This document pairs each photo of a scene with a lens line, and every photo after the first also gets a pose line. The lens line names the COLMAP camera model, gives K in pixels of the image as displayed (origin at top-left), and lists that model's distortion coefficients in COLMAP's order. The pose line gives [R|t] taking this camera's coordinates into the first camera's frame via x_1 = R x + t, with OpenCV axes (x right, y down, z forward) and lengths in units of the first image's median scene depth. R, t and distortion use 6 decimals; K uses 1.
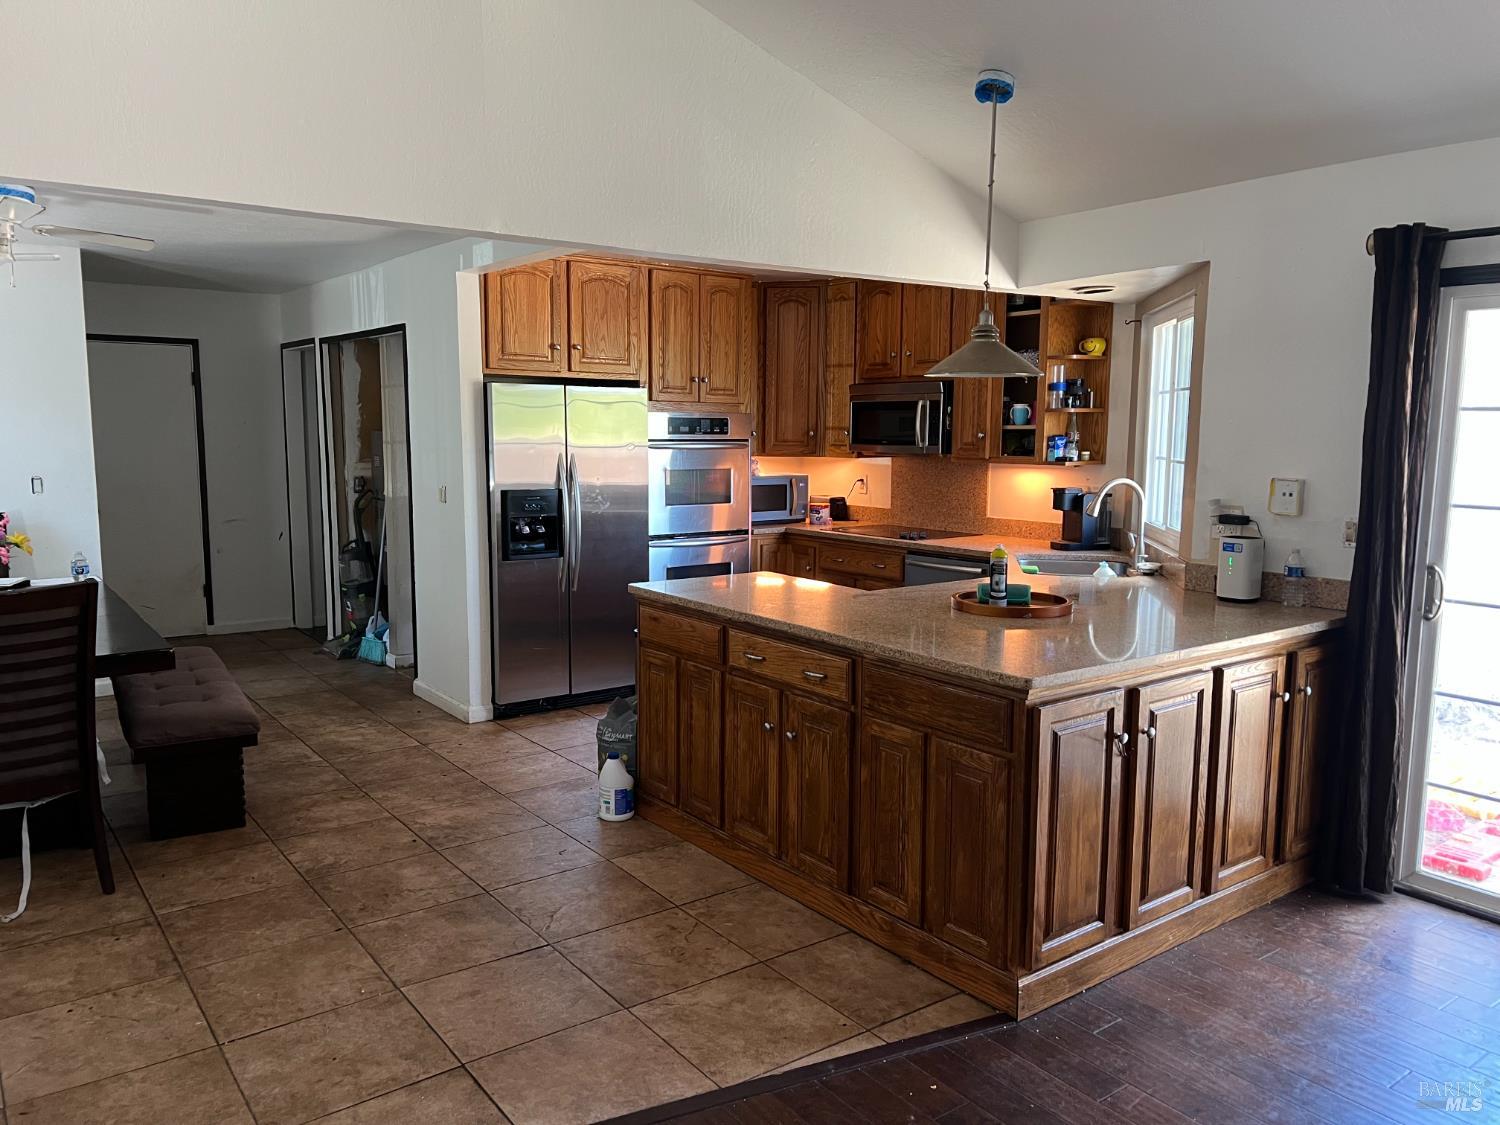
lens RADIAL K [[1133.0, 0, 750.0], [0, 1133.0, 562.5], [0, 0, 1]] dist [0.070061, -0.085949]
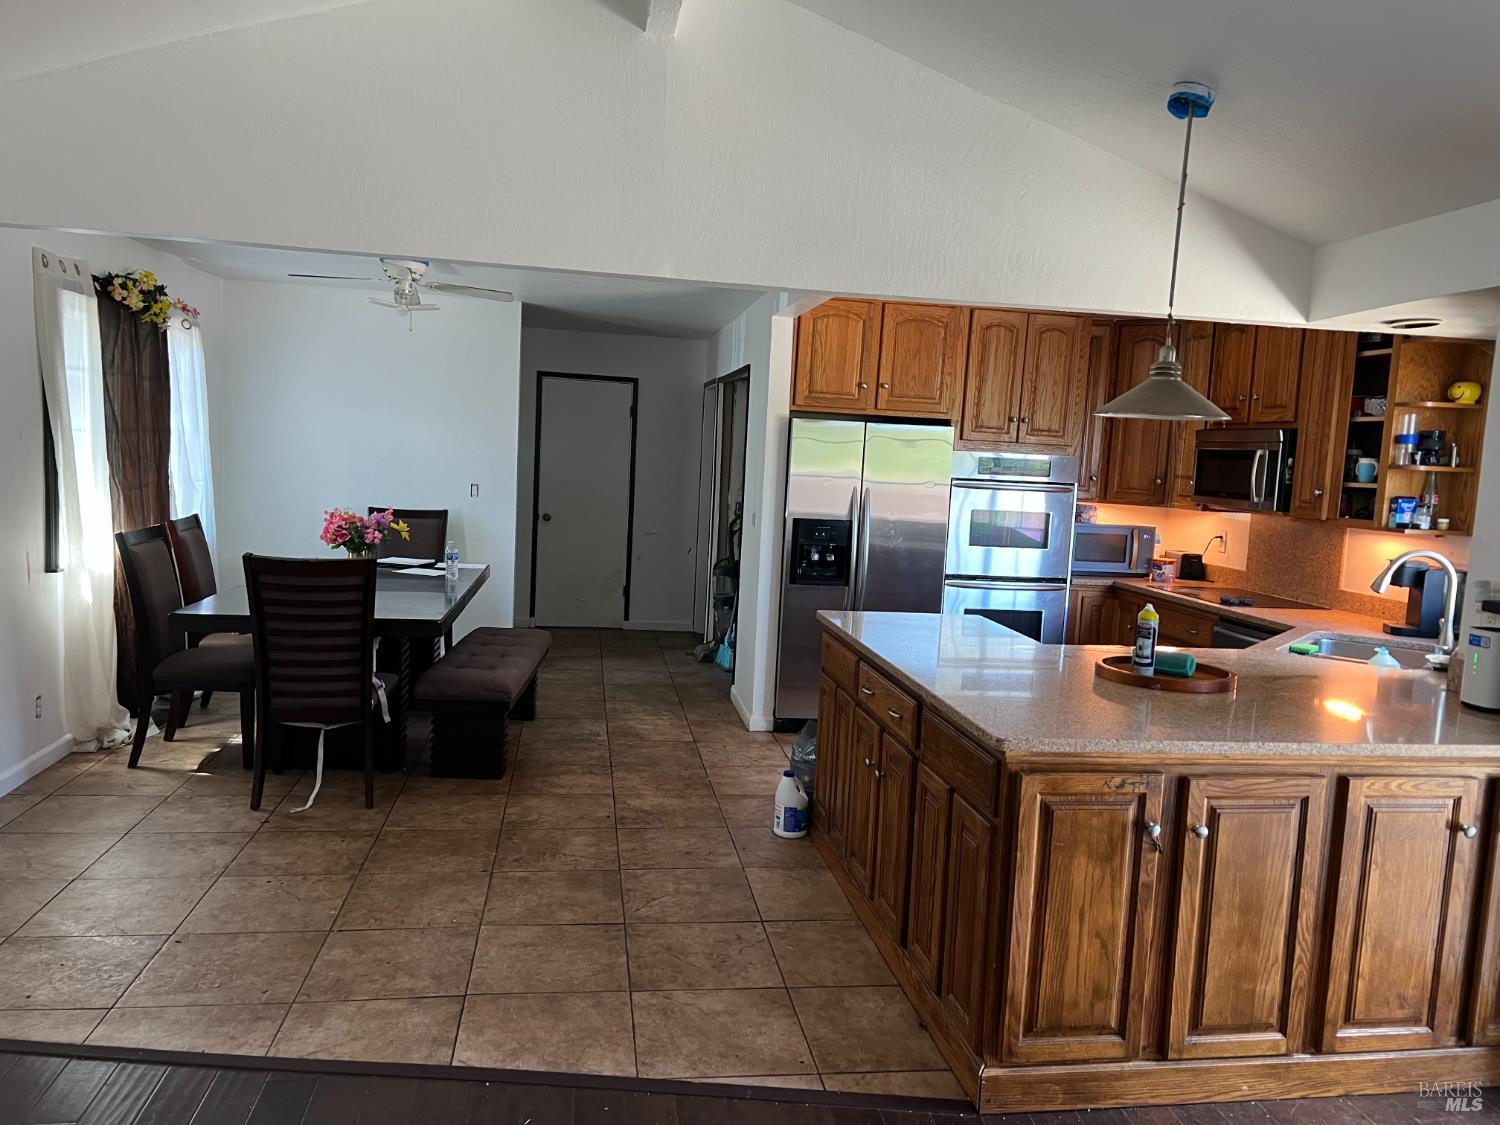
lens RADIAL K [[1126.3, 0, 750.0], [0, 1126.3, 562.5], [0, 0, 1]] dist [0.096246, -0.153955]
pose [[0.886823, 0.085458, -0.454138, 0.229863], [-0.102659, 0.994628, -0.013303, -0.003413], [0.450561, 0.058419, 0.890832, 0.039856]]
